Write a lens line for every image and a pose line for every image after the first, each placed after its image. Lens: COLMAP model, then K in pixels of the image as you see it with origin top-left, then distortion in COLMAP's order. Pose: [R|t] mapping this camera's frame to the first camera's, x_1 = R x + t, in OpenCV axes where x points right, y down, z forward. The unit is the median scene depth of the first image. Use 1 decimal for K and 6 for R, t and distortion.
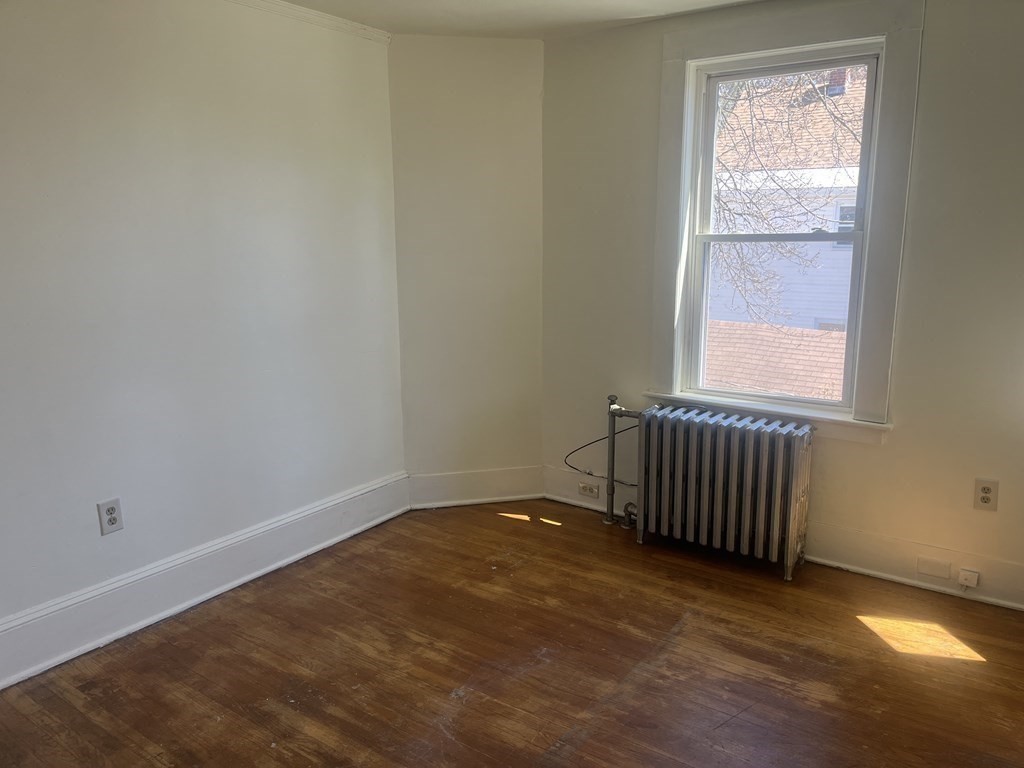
lens RADIAL K [[773.9, 0, 512.0], [0, 773.9, 384.0], [0, 0, 1]] dist [0.031462, -0.001063]
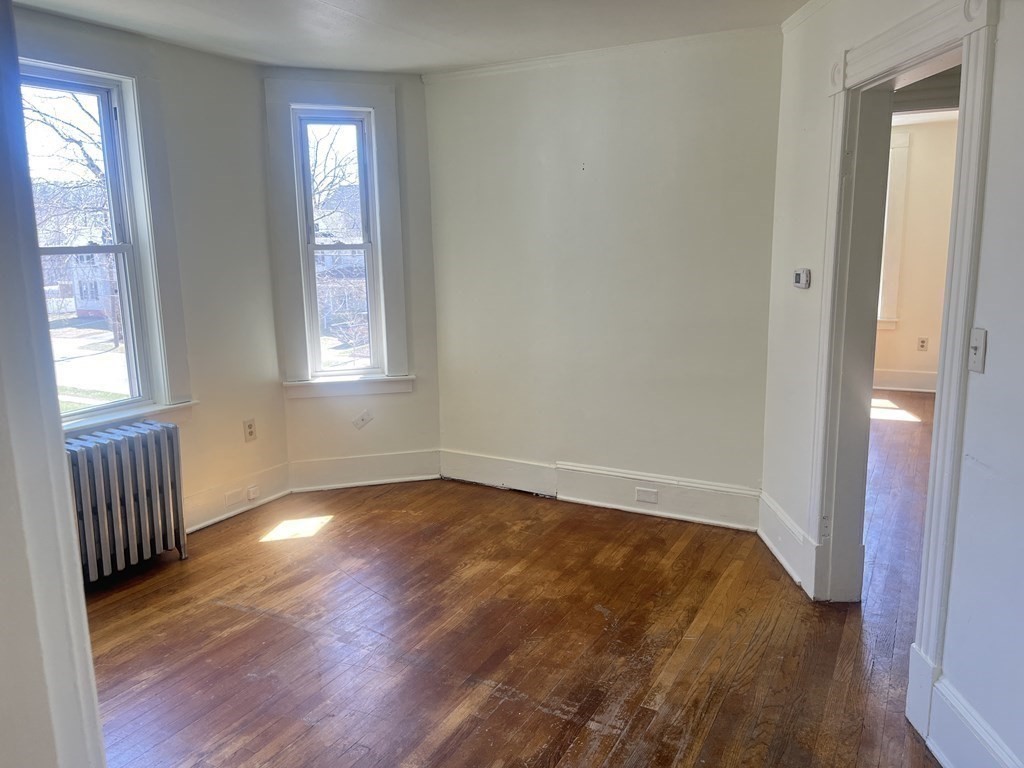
lens RADIAL K [[773.9, 0, 512.0], [0, 773.9, 384.0], [0, 0, 1]] dist [0.031462, -0.001063]
pose [[-0.103839, -0.175619, 0.978967, -0.788615], [0.216766, 0.956630, 0.194604, -0.106081], [-0.970685, 0.232414, -0.061268, 0.603442]]
